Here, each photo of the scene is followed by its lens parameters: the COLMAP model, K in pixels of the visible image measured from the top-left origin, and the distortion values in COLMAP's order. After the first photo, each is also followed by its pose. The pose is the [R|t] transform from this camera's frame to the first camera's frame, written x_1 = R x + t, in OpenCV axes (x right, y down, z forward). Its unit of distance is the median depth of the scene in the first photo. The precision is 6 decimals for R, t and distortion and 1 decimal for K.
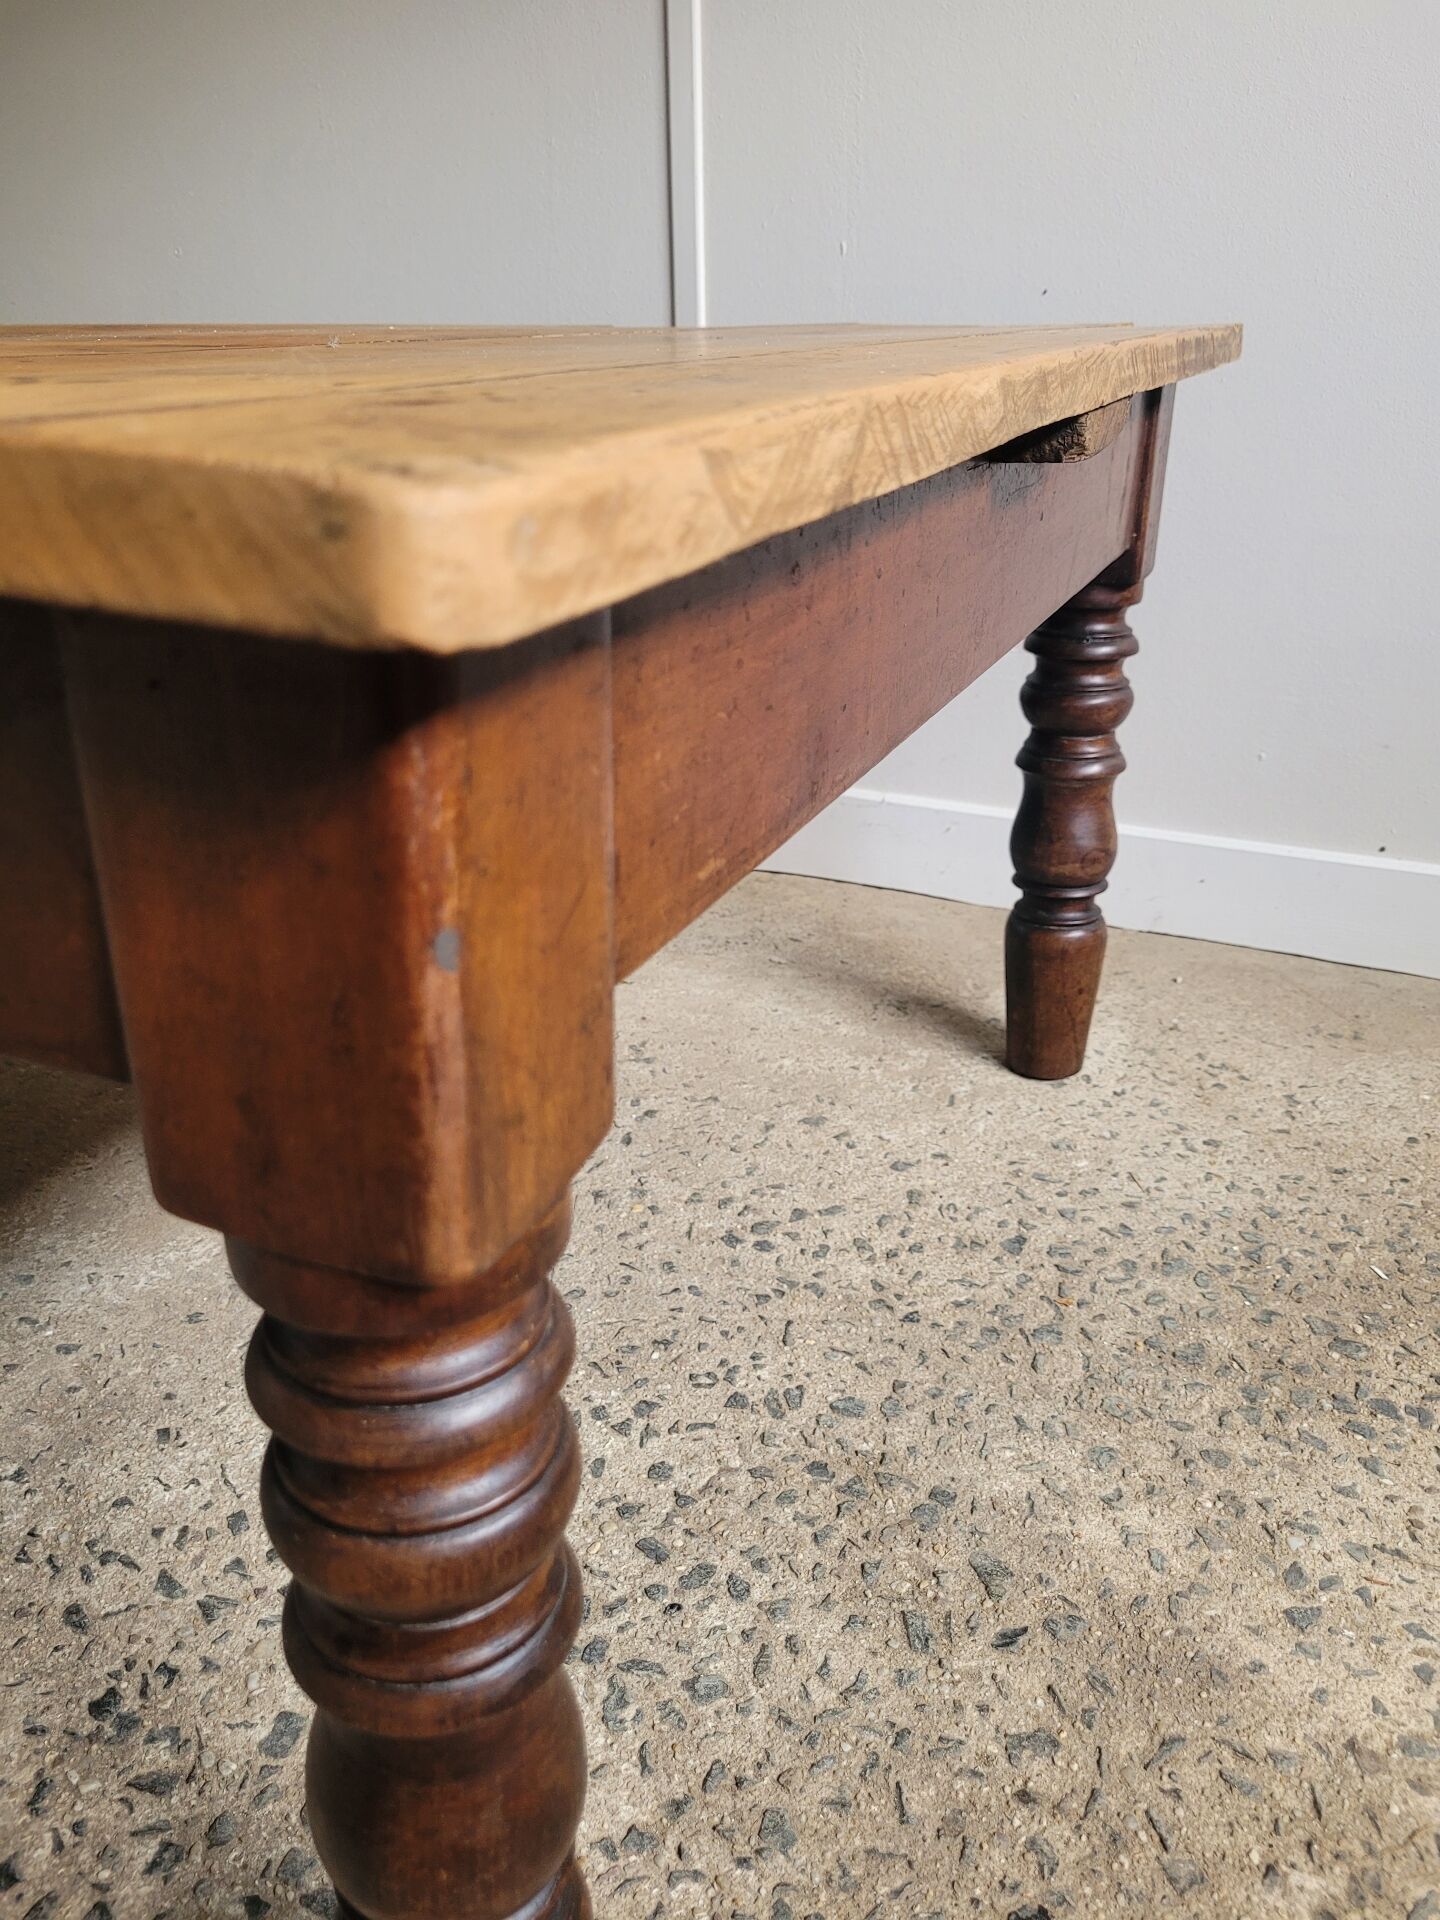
lens RADIAL K [[1469.8, 0, 714.5], [0, 1469.8, 970.9], [0, 0, 1]] dist [0.049421, -0.054193]
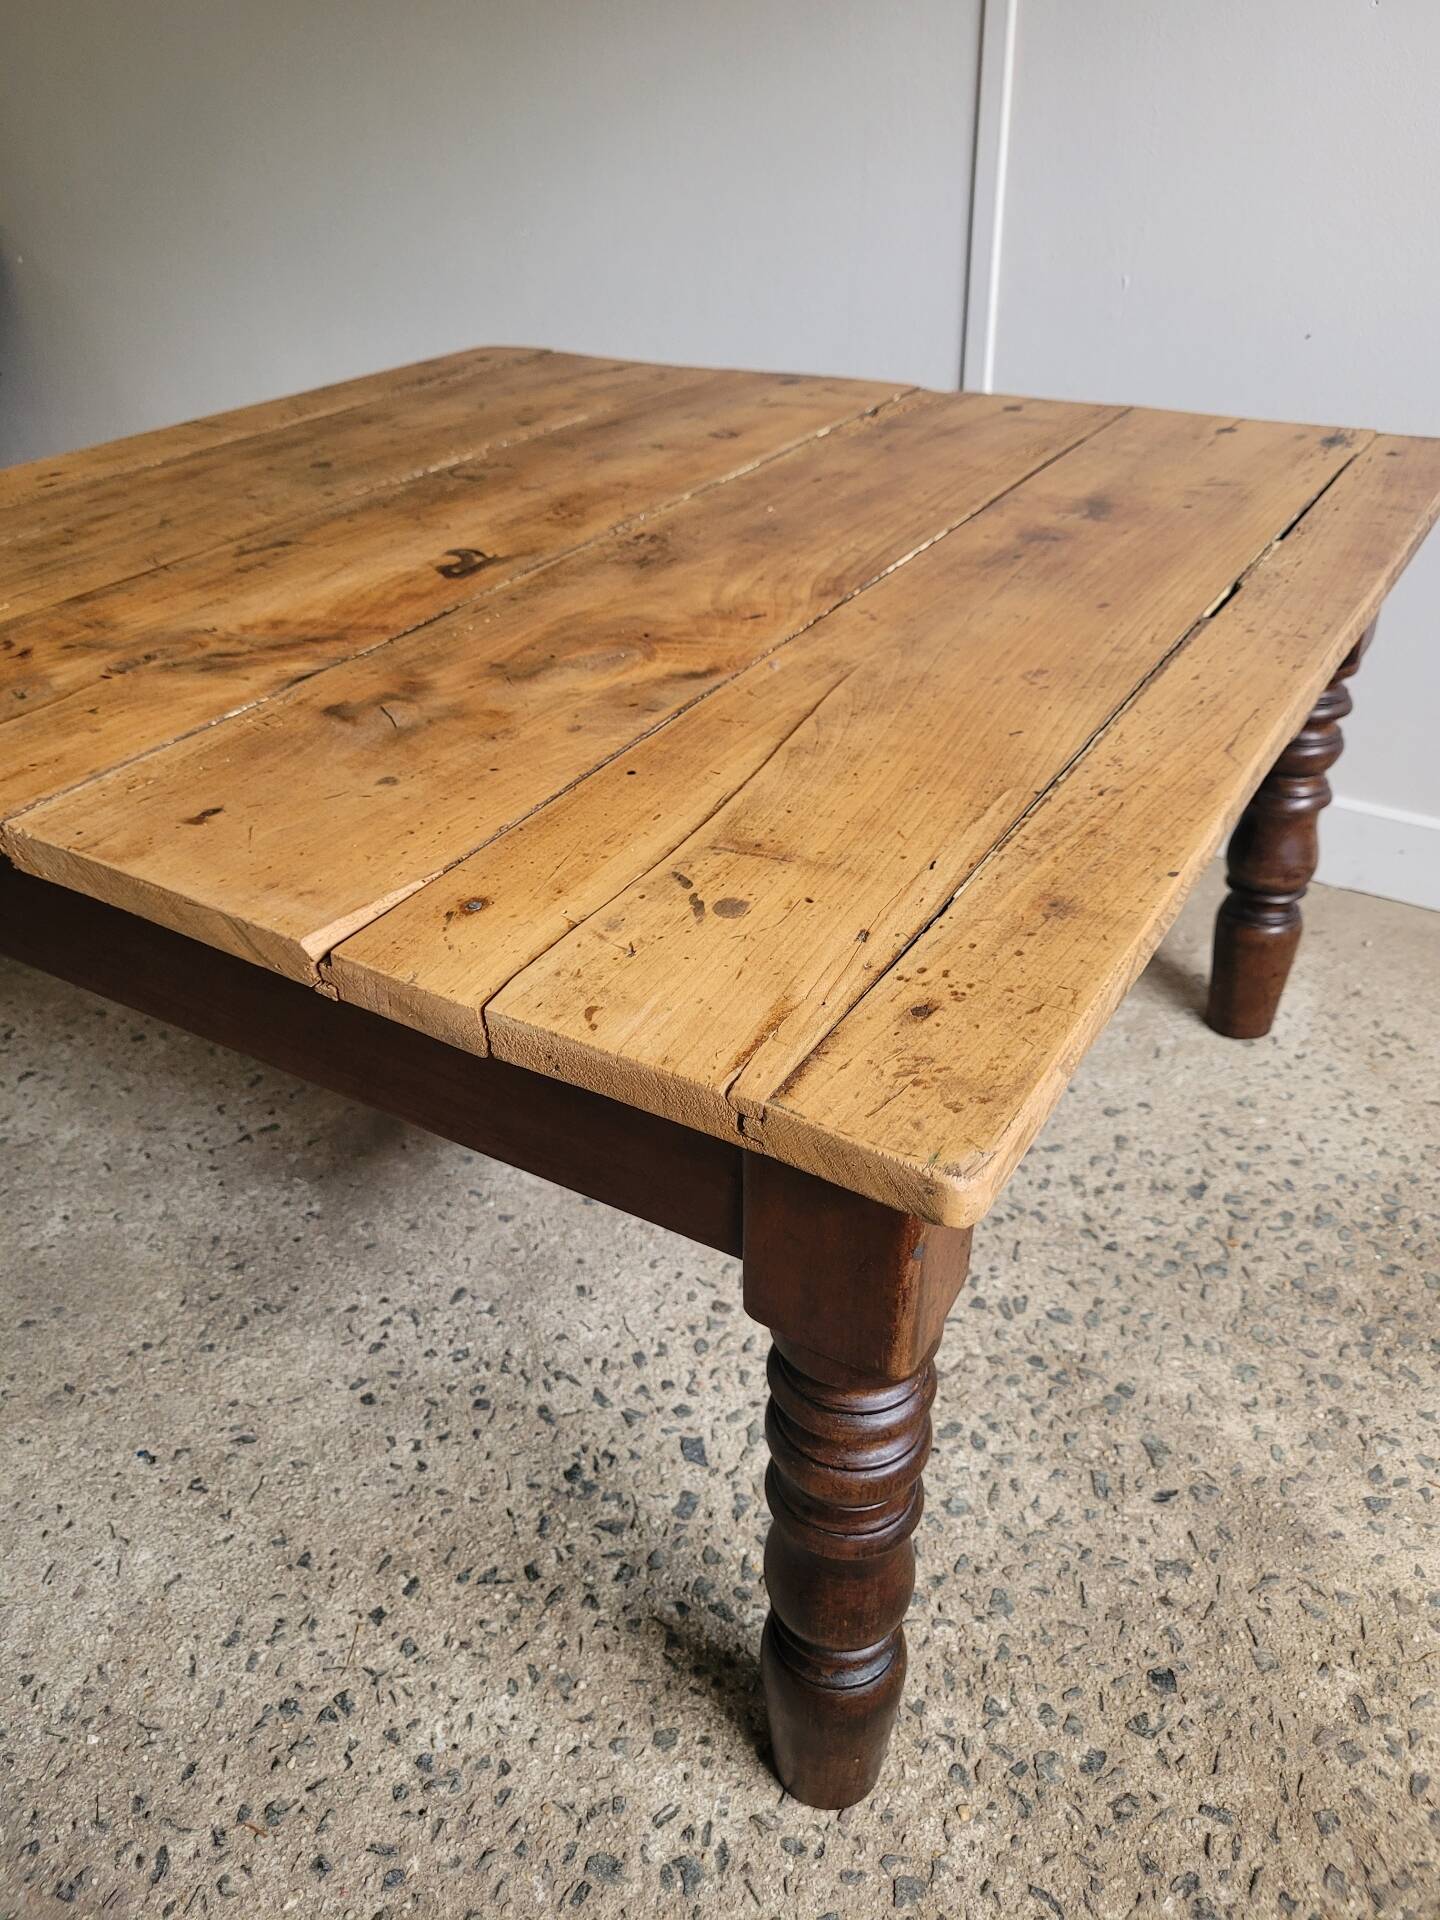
lens RADIAL K [[1477.9, 0, 712.3], [0, 1477.9, 940.3], [0, 0, 1]] dist [0.041785, -0.045777]
pose [[0.989459, 0.061016, -0.131332, -0.081261], [-0.040724, 0.987543, 0.151990, -0.287776], [0.138970, -0.145039, 0.979618, -0.410736]]
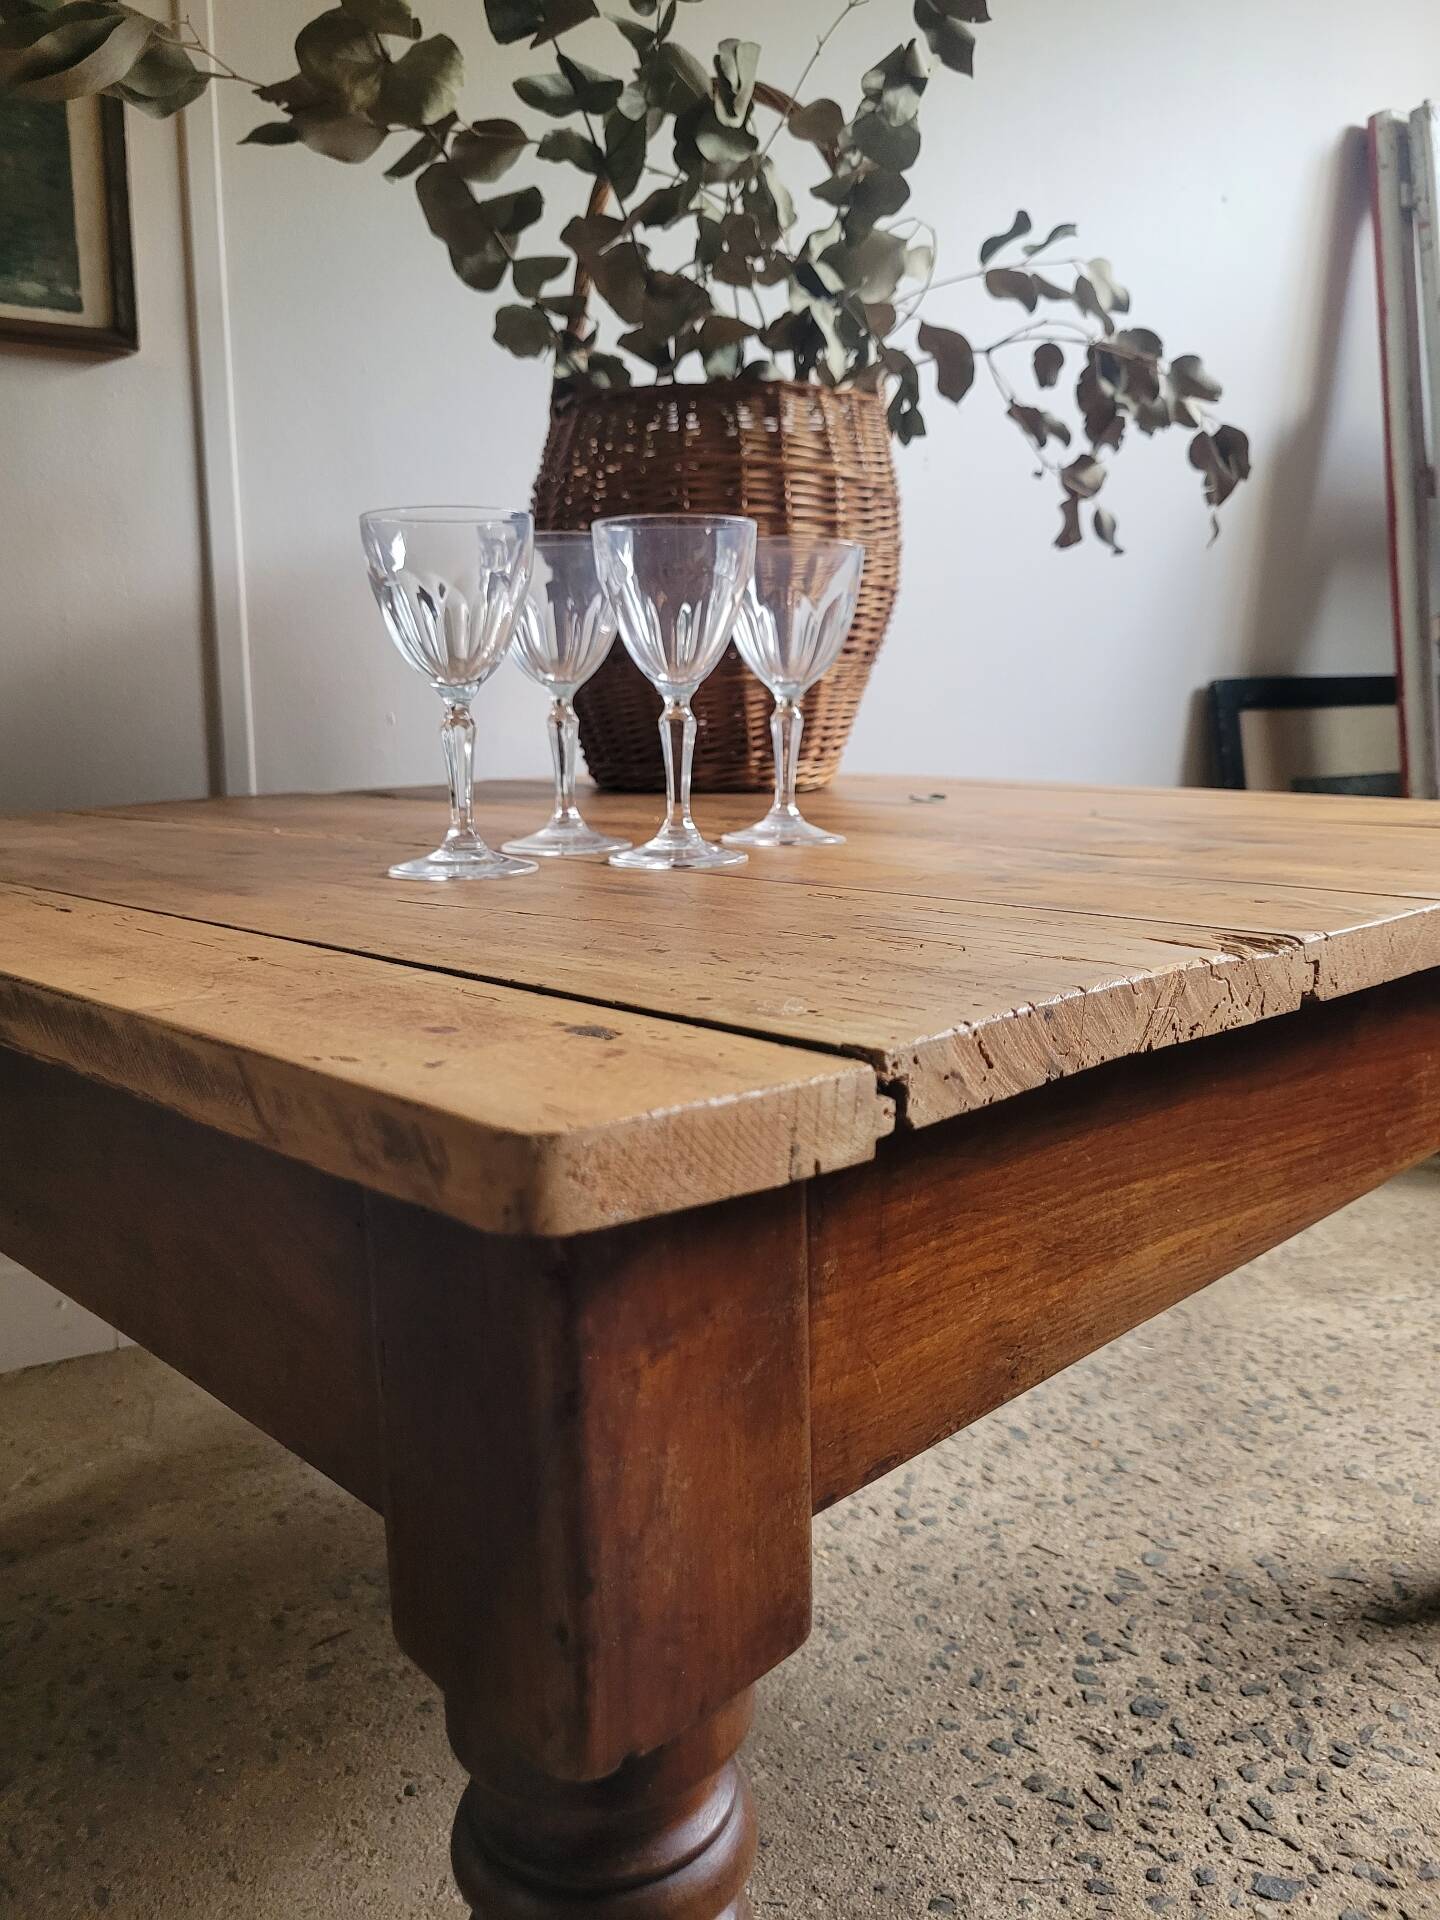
lens RADIAL K [[1483.0, 0, 727.1], [0, 1483.0, 957.6], [0, 0, 1]] dist [0.036134, -0.041455]
pose [[0.582657, -0.145395, 0.799607, -1.284229], [0.339063, 0.937642, -0.076574, -0.268941], [-0.738611, 0.315733, 0.595622, 0.367709]]
